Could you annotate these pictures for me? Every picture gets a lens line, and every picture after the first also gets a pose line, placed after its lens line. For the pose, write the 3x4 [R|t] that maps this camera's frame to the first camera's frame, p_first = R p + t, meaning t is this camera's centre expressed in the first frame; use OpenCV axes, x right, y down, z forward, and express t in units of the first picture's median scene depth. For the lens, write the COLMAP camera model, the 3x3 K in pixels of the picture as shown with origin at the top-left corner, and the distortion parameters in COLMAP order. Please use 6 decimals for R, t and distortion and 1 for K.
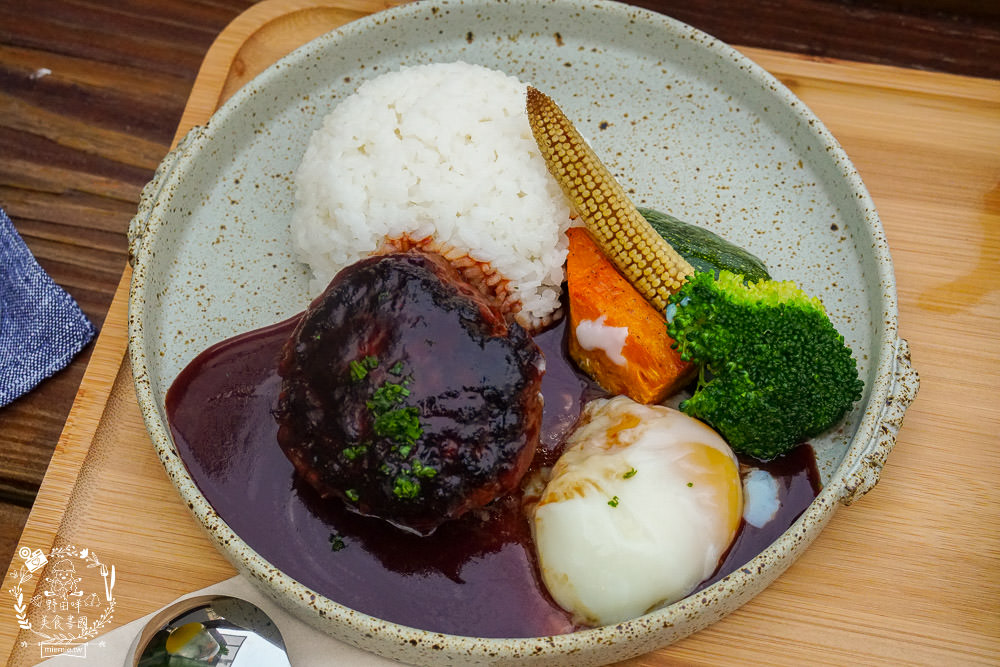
lens RADIAL K [[2166.2, 0, 499.5], [0, 2166.2, 316.4], [0, 0, 1]] dist [0.211228, 0.109411]
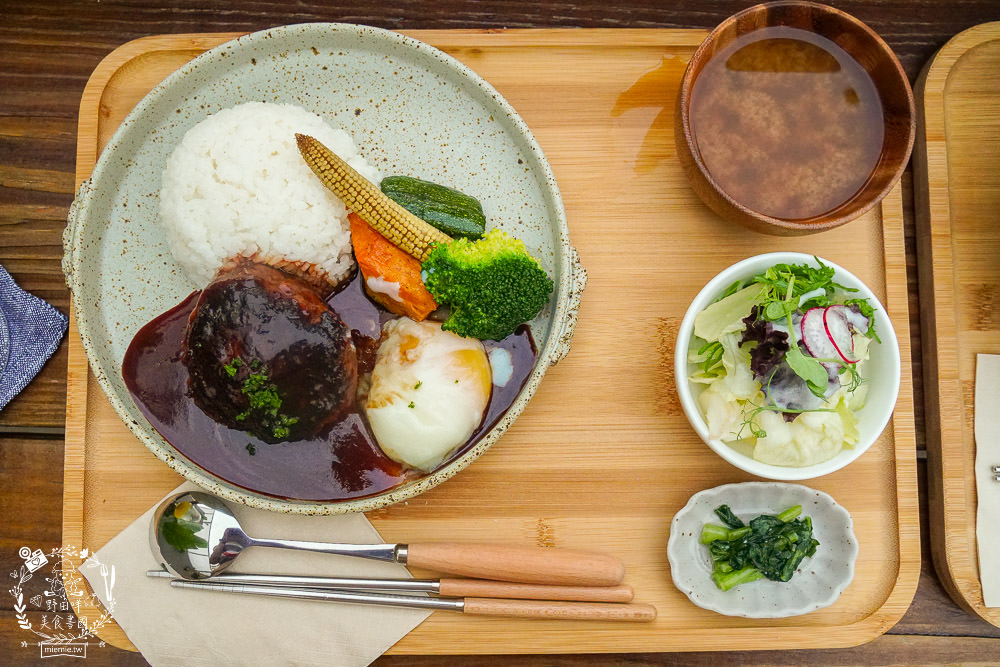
lens RADIAL K [[971.6, 0, 507.1], [0, 971.6, 365.5], [0, 0, 1]] dist [-0.084122, 0.096228]
pose [[0.978754, -0.201555, 0.037636, 0.095039], [0.158554, 0.860380, 0.484362, -0.260699], [-0.130007, -0.468104, 0.874058, 0.359679]]
